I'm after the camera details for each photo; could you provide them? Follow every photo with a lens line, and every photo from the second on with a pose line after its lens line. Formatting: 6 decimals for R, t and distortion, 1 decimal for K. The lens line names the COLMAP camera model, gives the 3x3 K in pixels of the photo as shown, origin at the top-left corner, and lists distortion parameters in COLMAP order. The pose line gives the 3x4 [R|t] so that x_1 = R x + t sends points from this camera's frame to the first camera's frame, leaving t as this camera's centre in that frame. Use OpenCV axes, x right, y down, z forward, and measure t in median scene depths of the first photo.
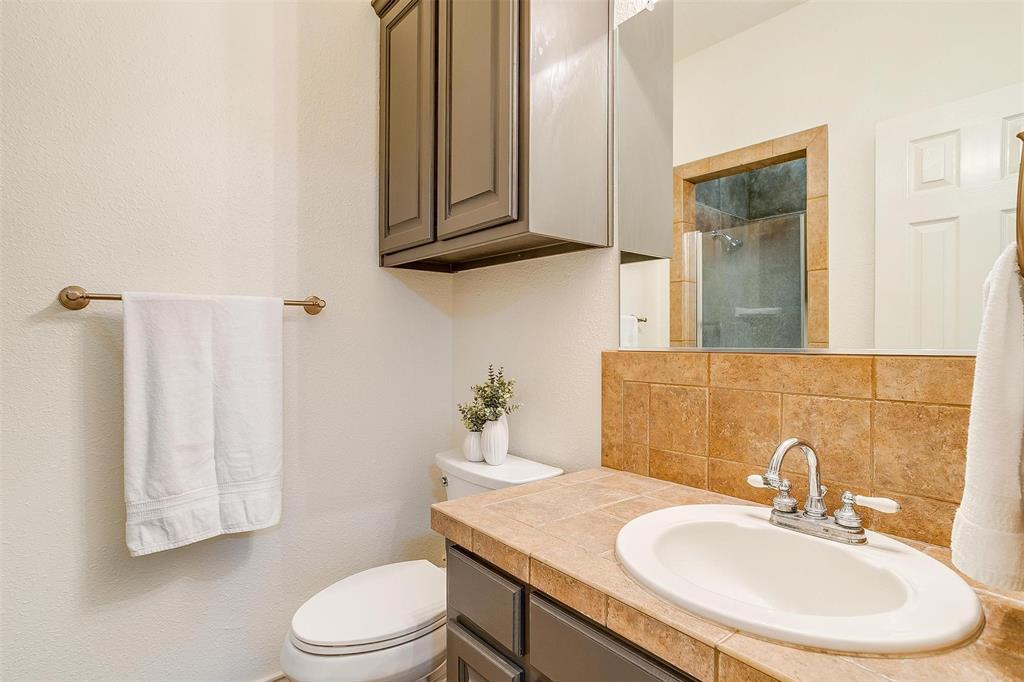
lens RADIAL K [[517.2, 0, 512.4], [0, 517.2, 334.3], [0, 0, 1]] dist [0.001879, 0.000803]
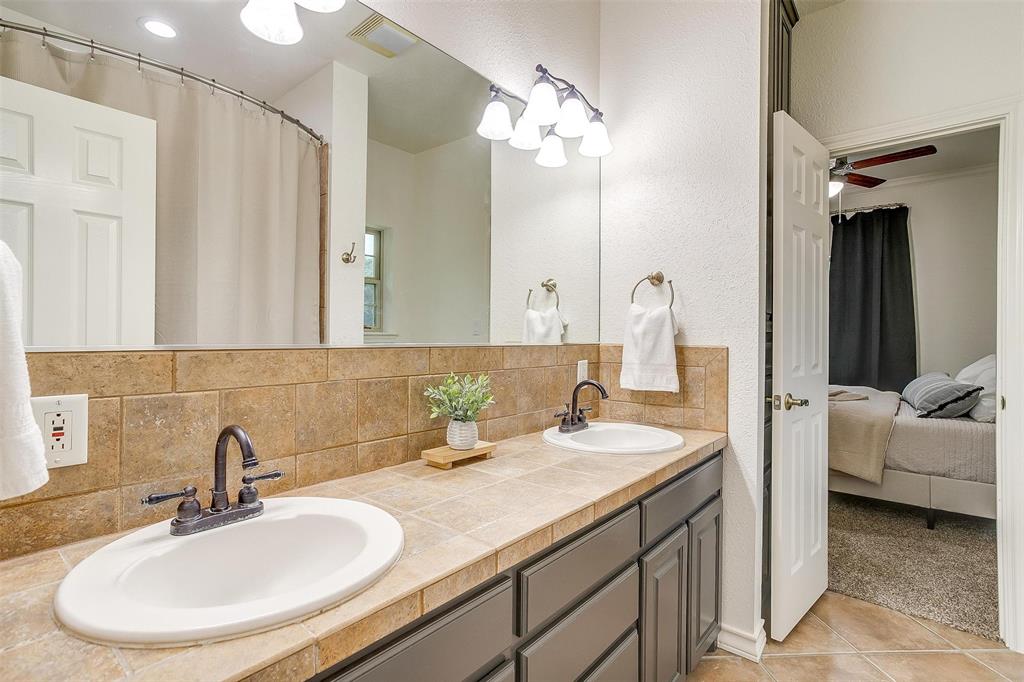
lens RADIAL K [[517.2, 0, 512.4], [0, 517.2, 334.3], [0, 0, 1]] dist [0.001879, 0.000803]
pose [[-0.216946, 0.001565, 0.976182, -0.925421], [-0.015822, 0.999862, -0.005119, 0.007255], [-0.976055, -0.016556, -0.216891, 1.137994]]
